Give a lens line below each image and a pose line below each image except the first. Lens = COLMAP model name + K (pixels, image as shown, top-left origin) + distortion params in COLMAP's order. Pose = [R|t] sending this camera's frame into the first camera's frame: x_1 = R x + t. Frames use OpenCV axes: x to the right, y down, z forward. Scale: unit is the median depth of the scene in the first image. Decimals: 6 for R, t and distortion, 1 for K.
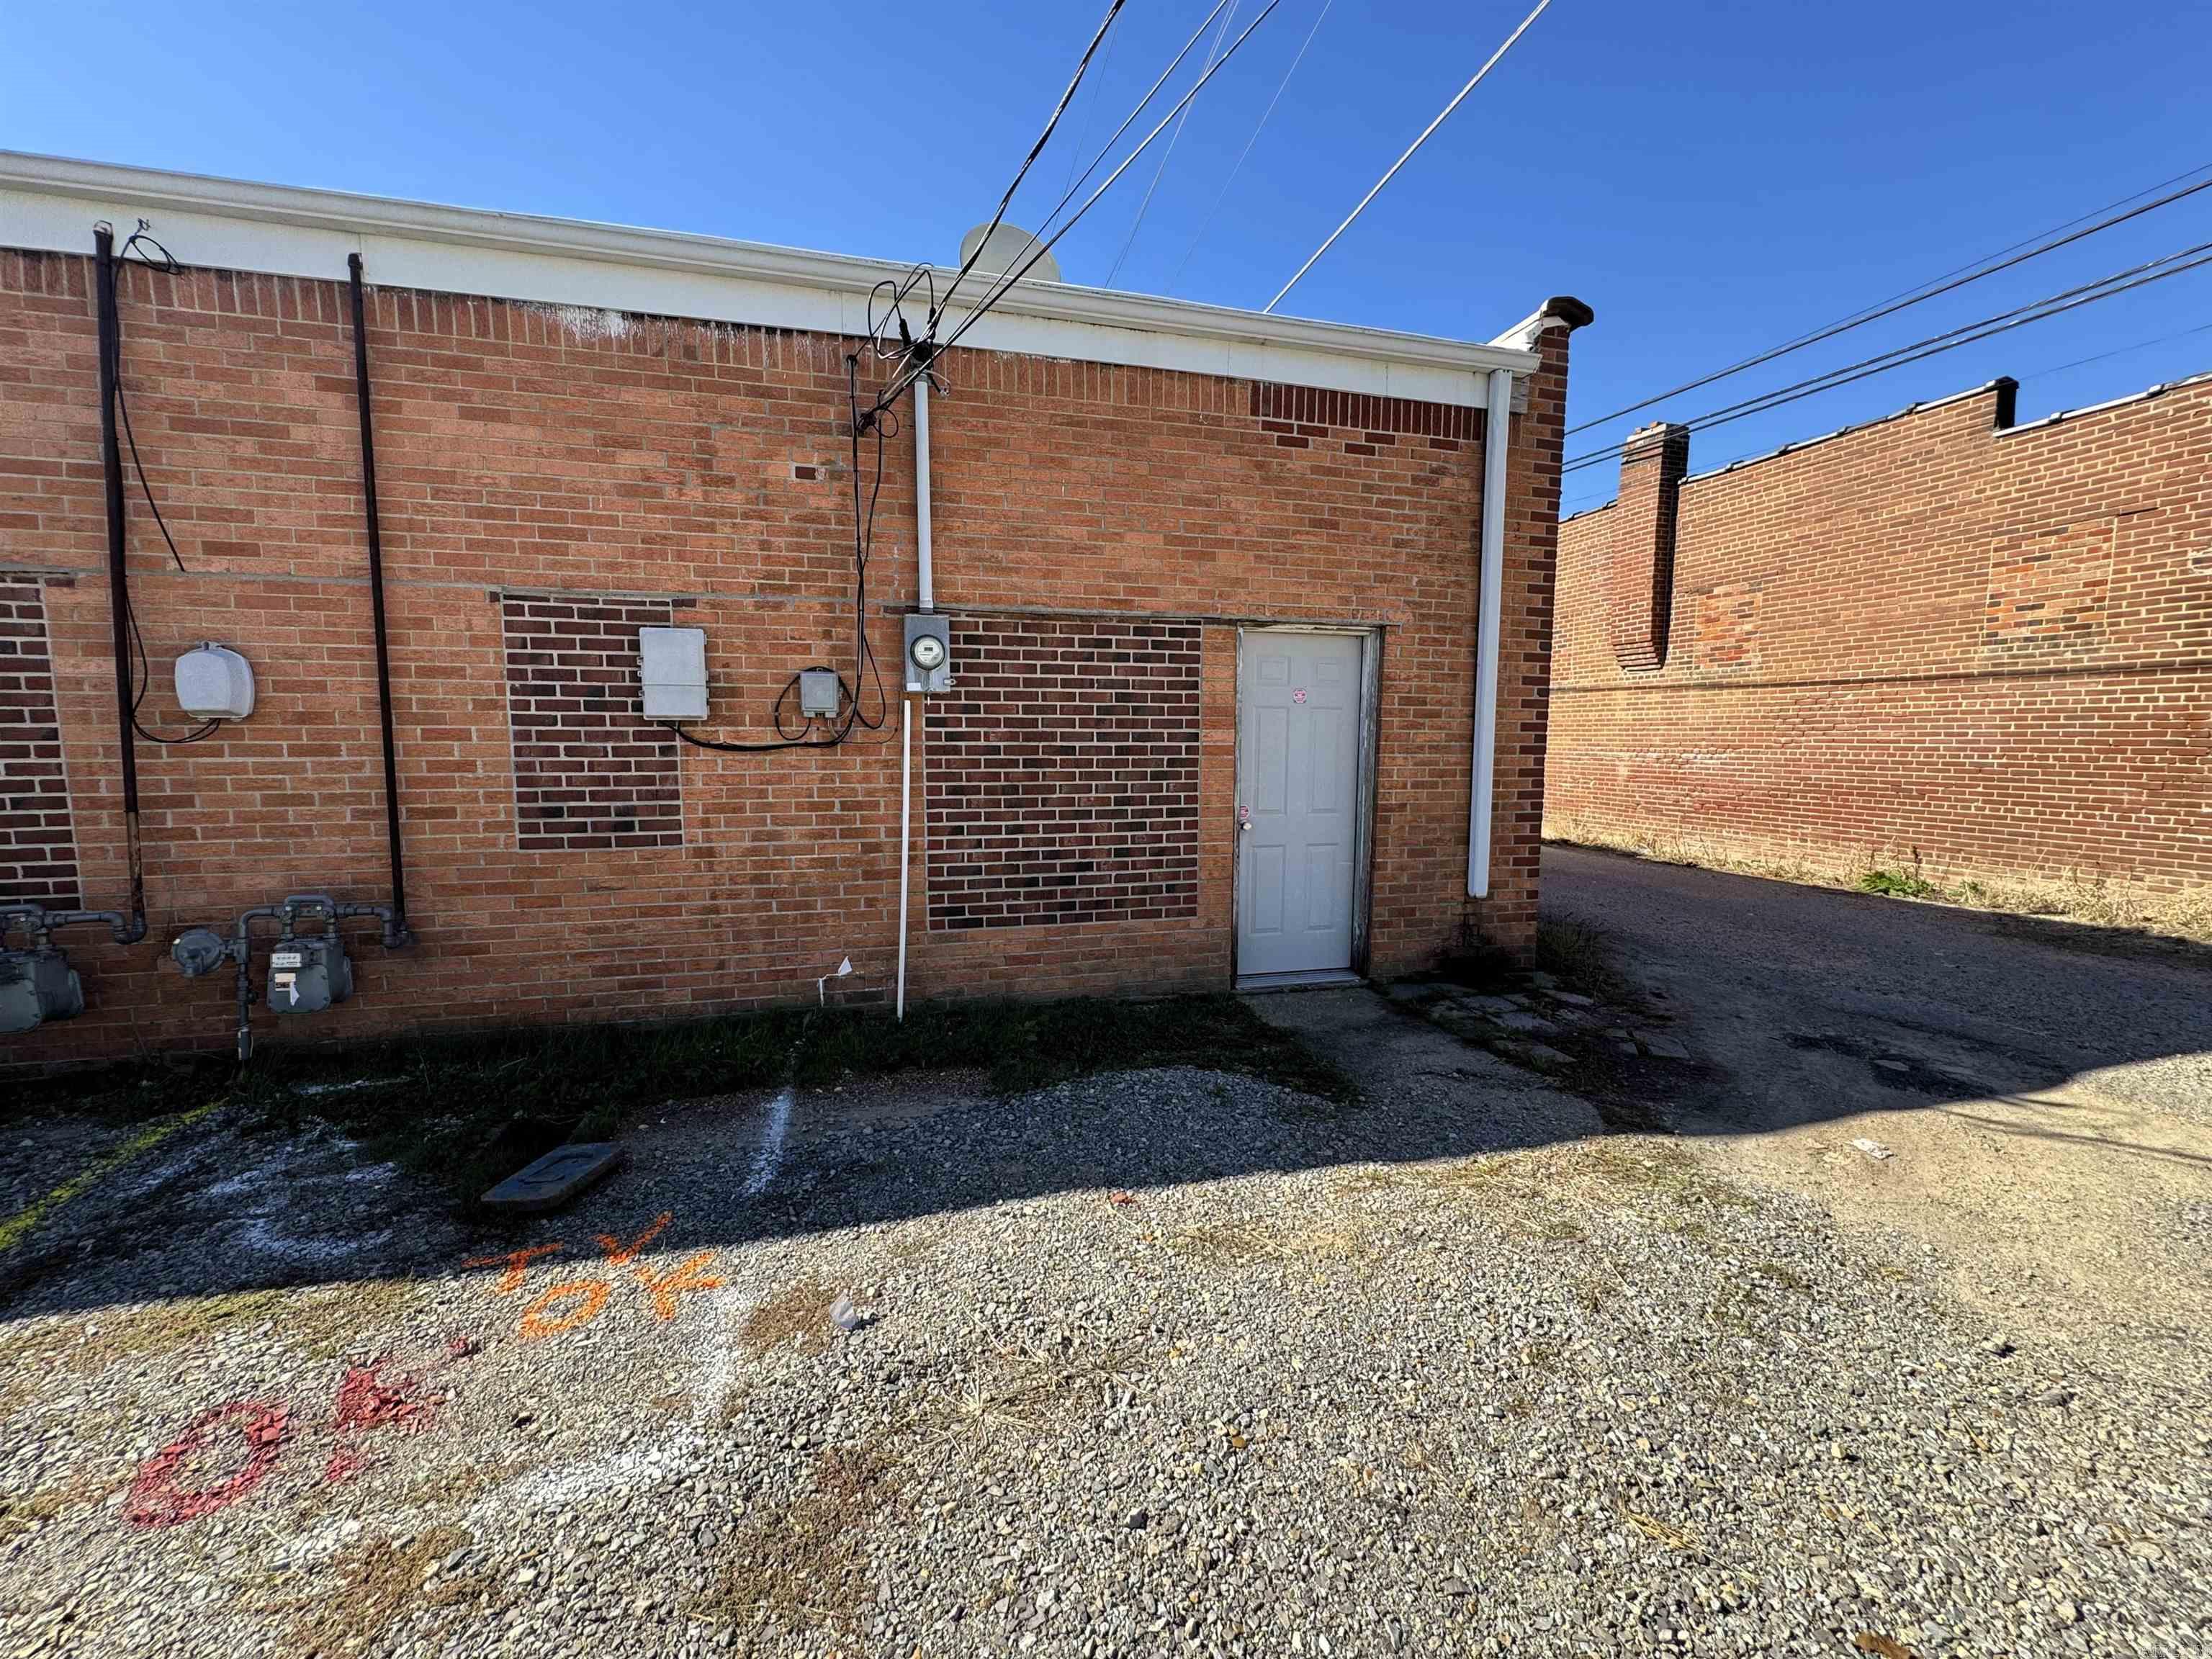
lens RADIAL K [[910.4, 0, 1105.1], [0, 910.4, 824.0], [0, 0, 1]] dist [-0.001605, 0.000513]
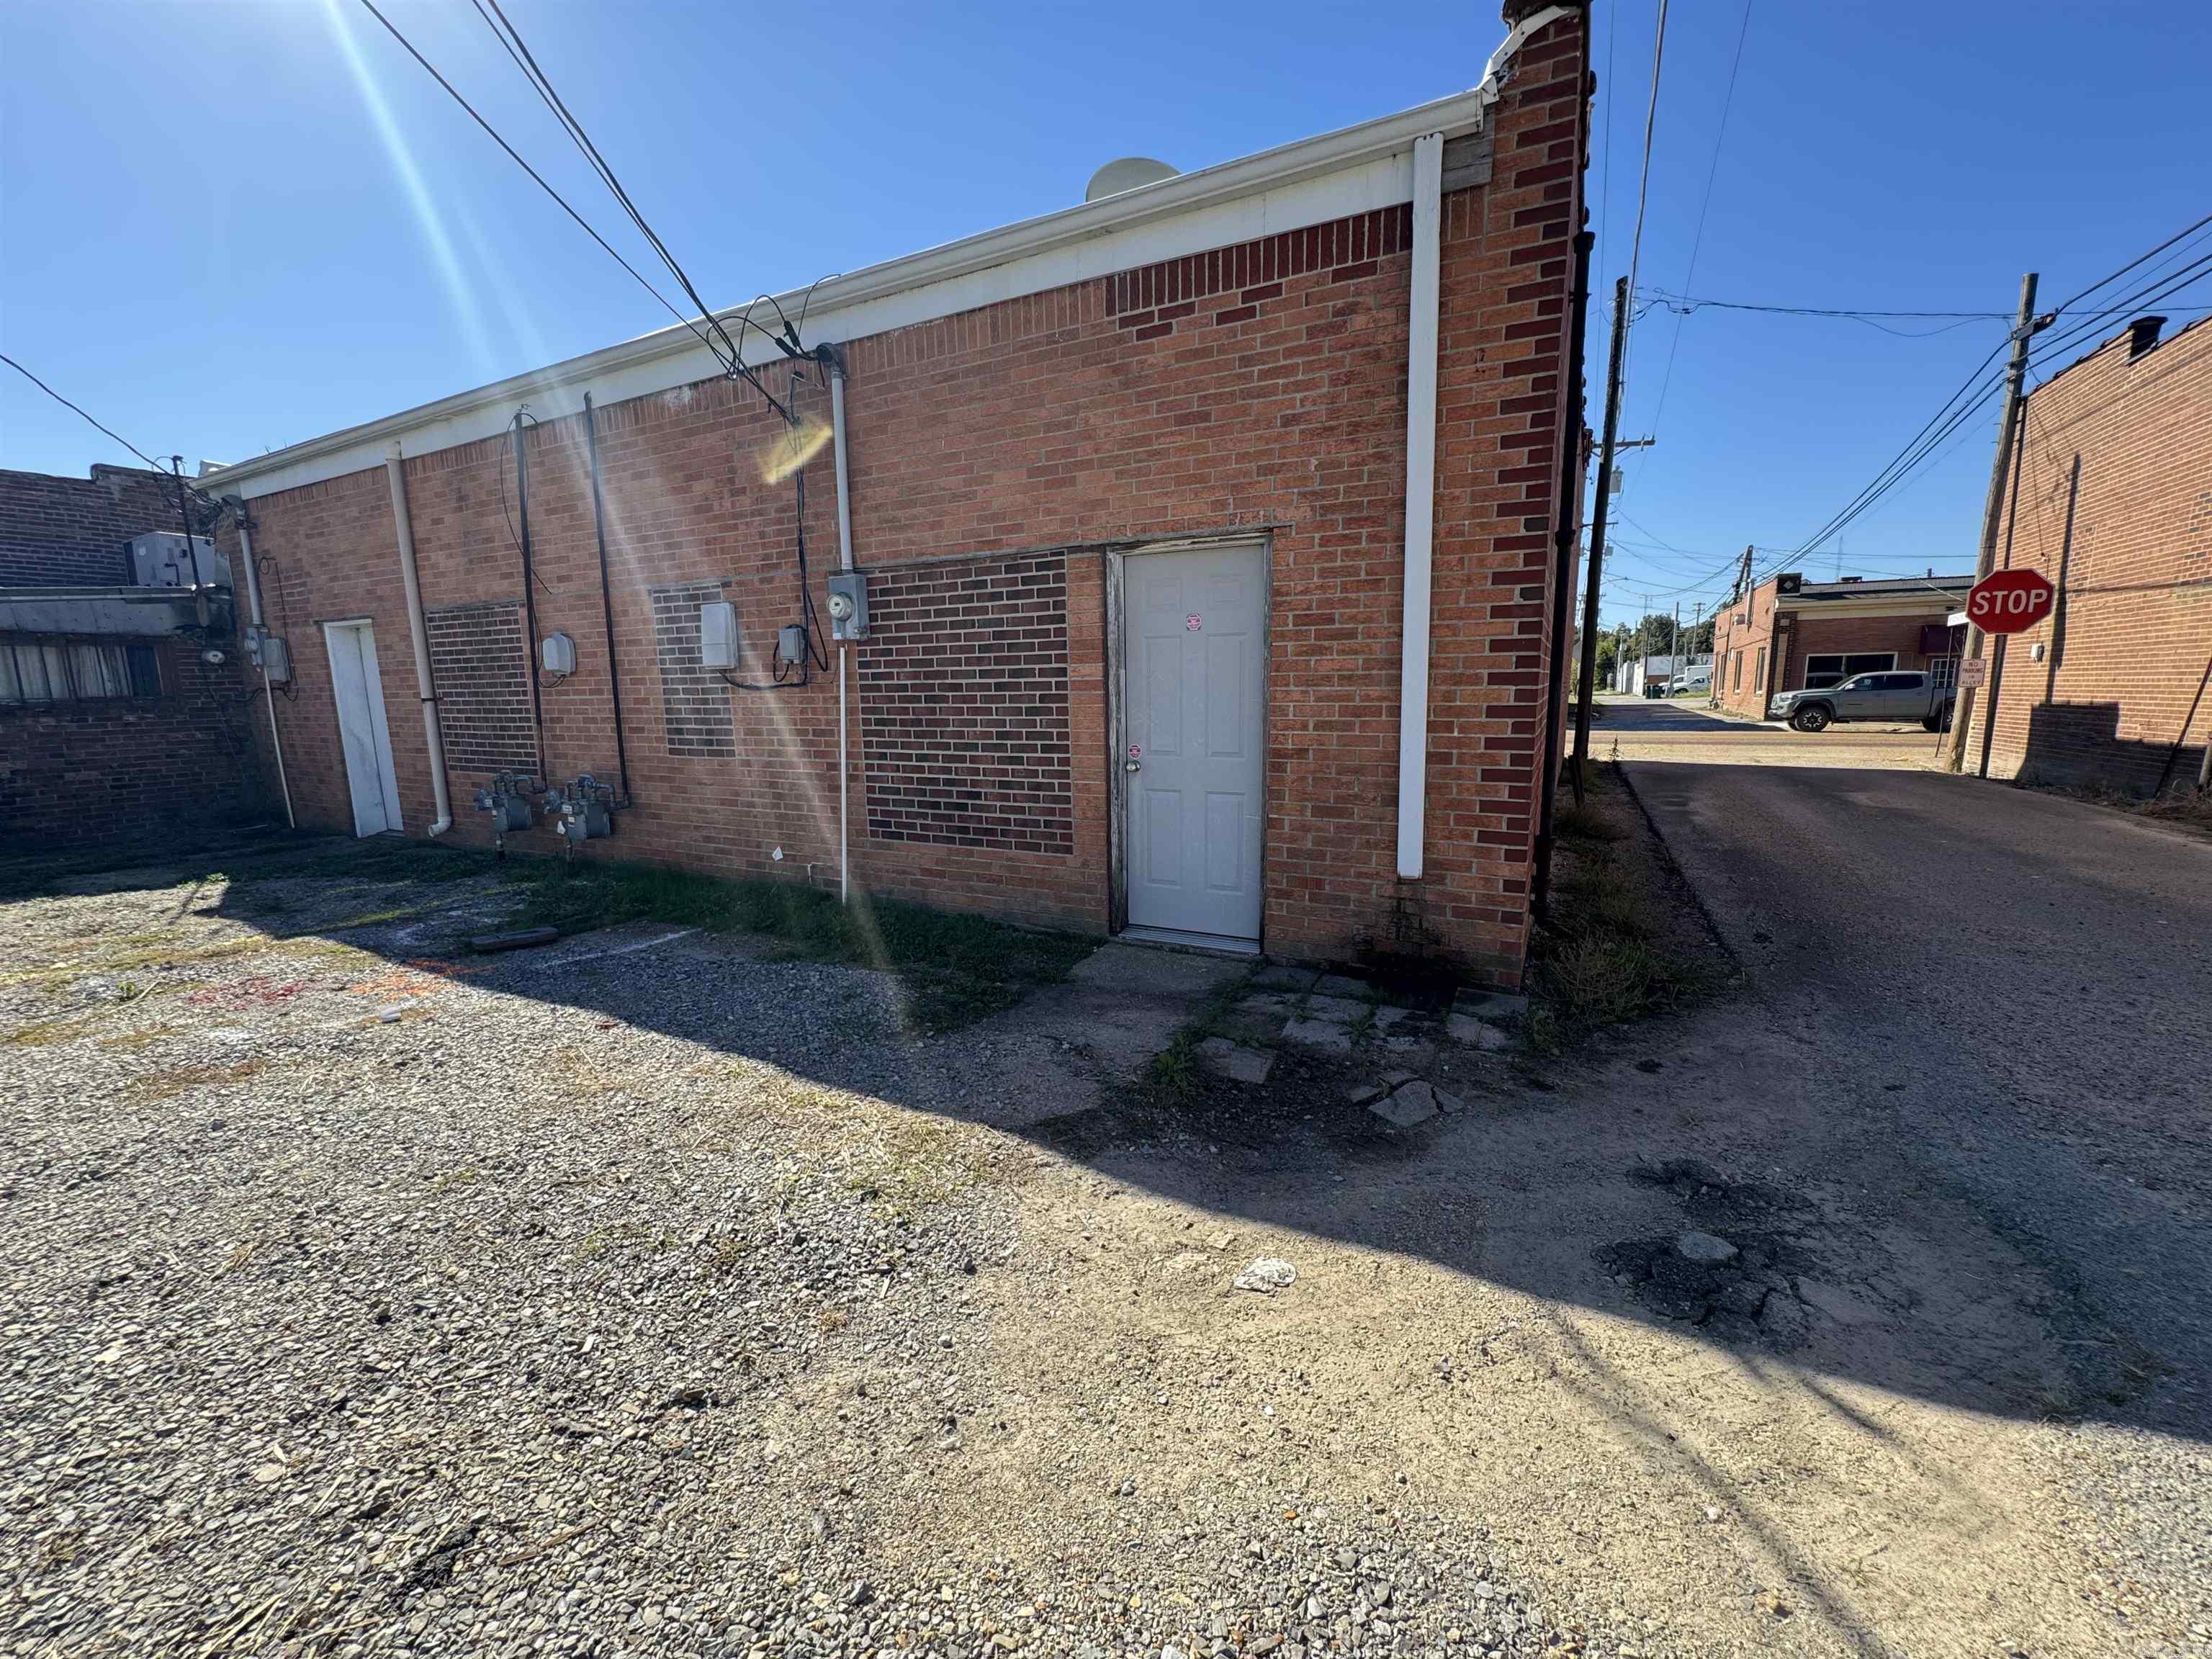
lens RADIAL K [[913.1, 0, 1100.8], [0, 913.1, 829.8], [0, 0, 1]] dist [-0.000672, -0.000099]
pose [[0.725277, 0.093894, -0.682024, 0.836263], [-0.048677, 0.995171, 0.085241, -0.012169], [0.686734, -0.028624, 0.726345, 0.315016]]
